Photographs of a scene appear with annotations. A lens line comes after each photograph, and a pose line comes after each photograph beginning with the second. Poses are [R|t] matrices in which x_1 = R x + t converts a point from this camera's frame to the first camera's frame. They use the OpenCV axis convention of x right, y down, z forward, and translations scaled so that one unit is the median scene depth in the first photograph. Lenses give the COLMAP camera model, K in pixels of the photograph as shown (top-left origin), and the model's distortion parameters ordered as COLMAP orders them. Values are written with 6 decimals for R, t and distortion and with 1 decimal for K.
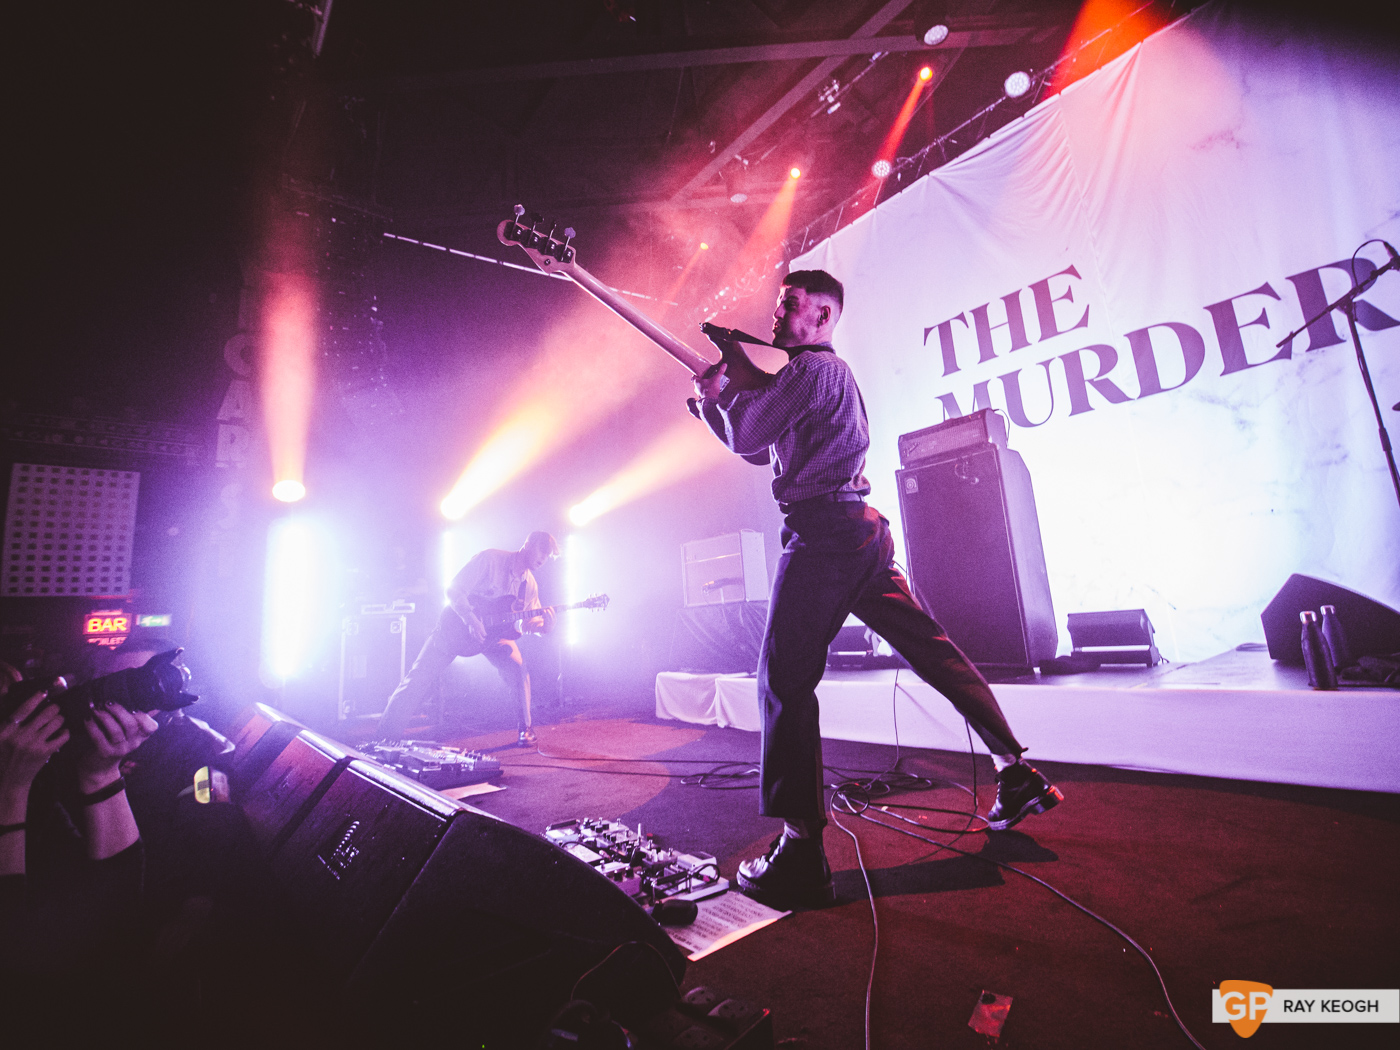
lens RADIAL K [[639.6, 0, 697.4], [0, 639.6, 495.9], [0, 0, 1]] dist [-0.012843, -0.002619]
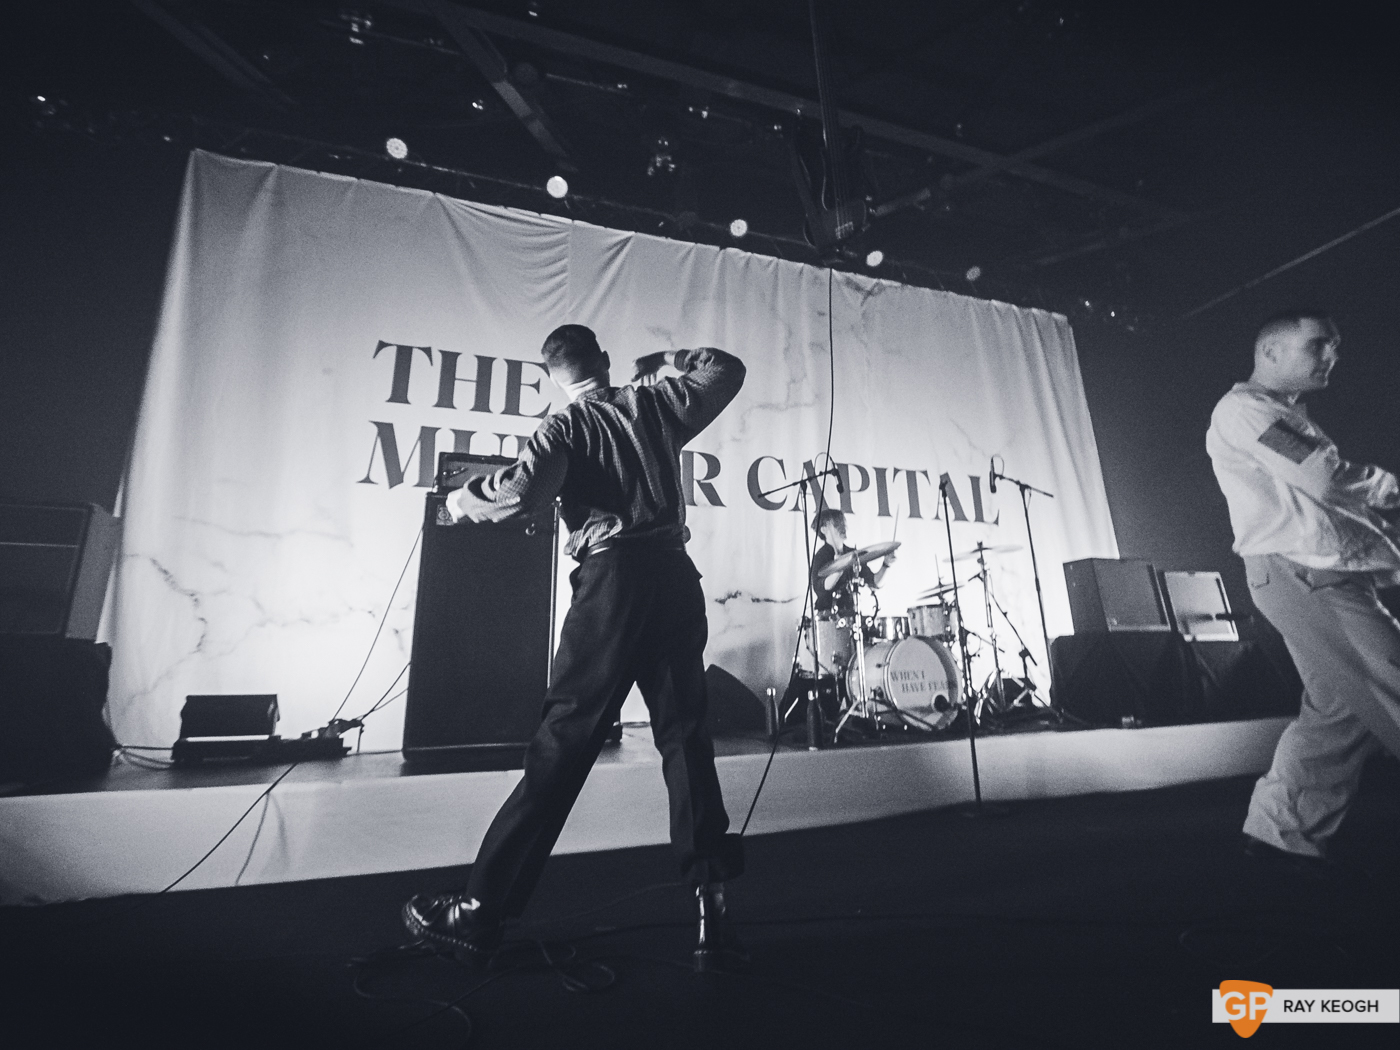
lens RADIAL K [[639.6, 0, 697.4], [0, 639.6, 495.9], [0, 0, 1]] dist [-0.012843, -0.002619]
pose [[0.359346, 0.308045, 0.880896, -0.254689], [-0.191072, 0.948237, -0.253649, 0.098495], [-0.913434, -0.077167, 0.399604, 0.385703]]
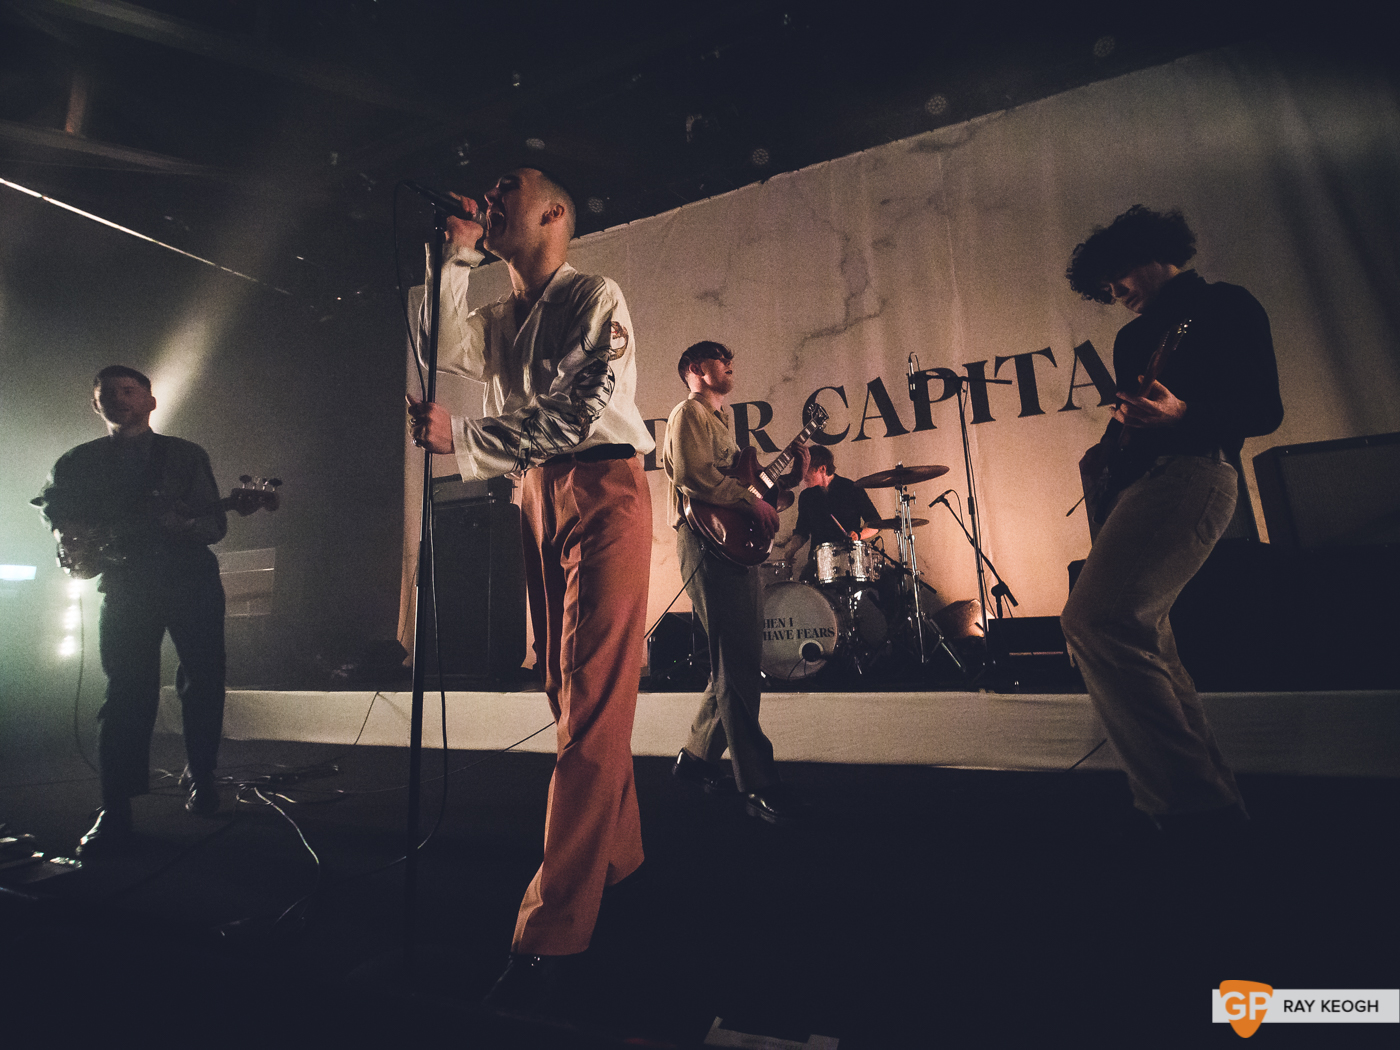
lens RADIAL K [[639.6, 0, 697.4], [0, 639.6, 495.9], [0, 0, 1]] dist [-0.012843, -0.002619]
pose [[0.879381, 0.116945, 0.461534, 0.212994], [-0.110899, 0.993014, -0.040314, -0.071218], [-0.463024, -0.015732, 0.886206, -0.262118]]
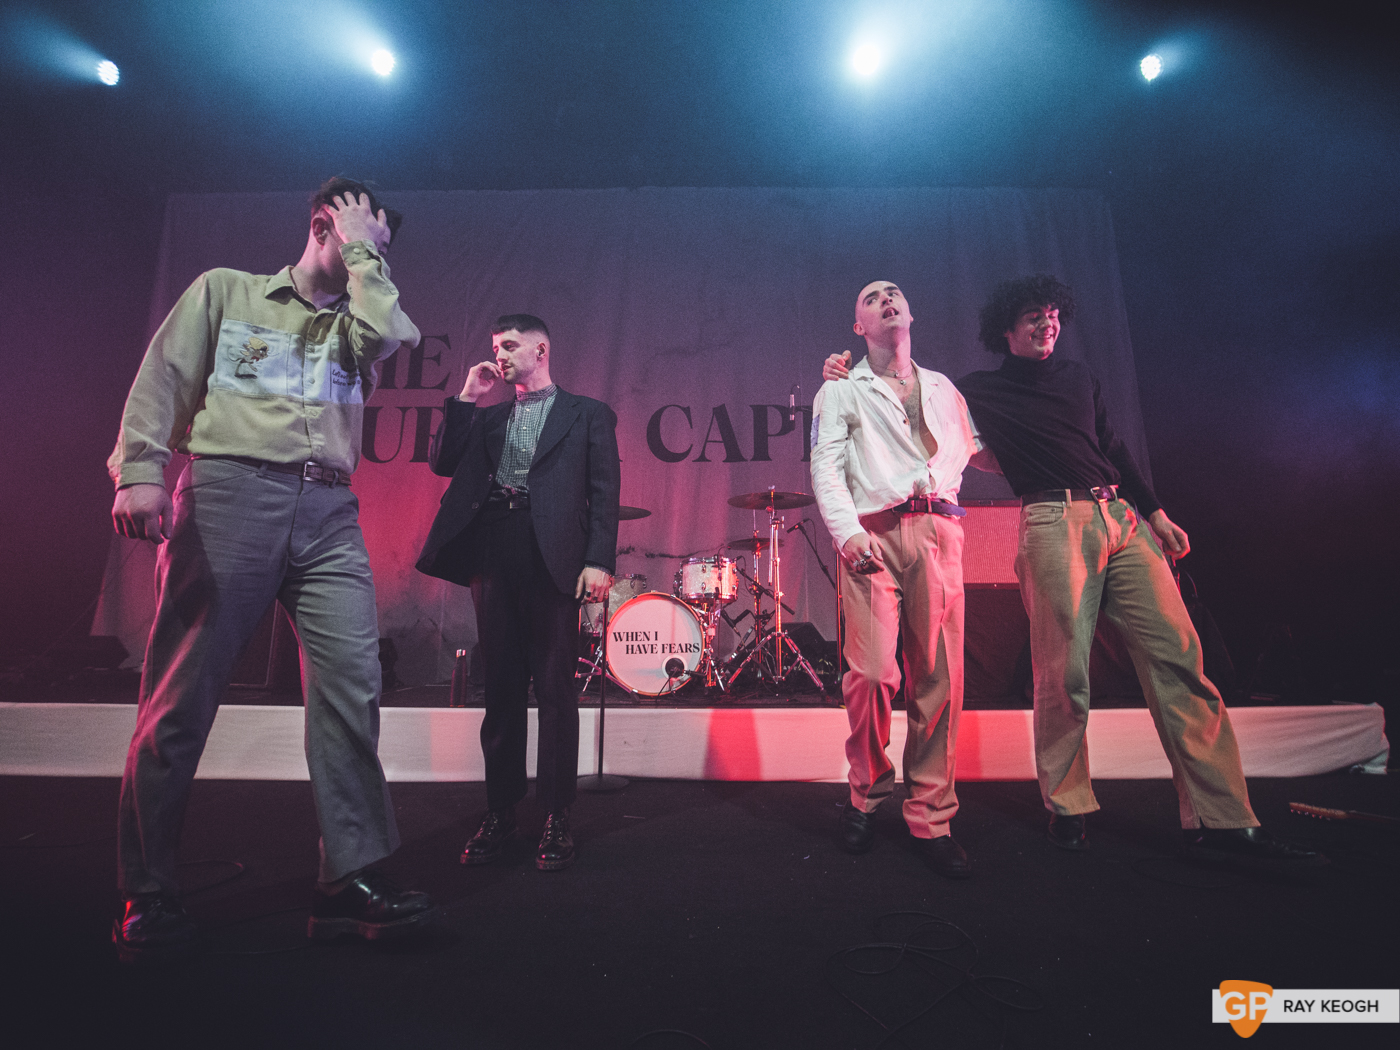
lens RADIAL K [[639.6, 0, 697.4], [0, 639.6, 495.9], [0, 0, 1]] dist [-0.012843, -0.002619]
pose [[0.636407, 0.223256, 0.738338, 0.116234], [-0.199798, 0.972241, -0.121768, -0.038678], [-0.745028, -0.070024, 0.663348, -0.144224]]
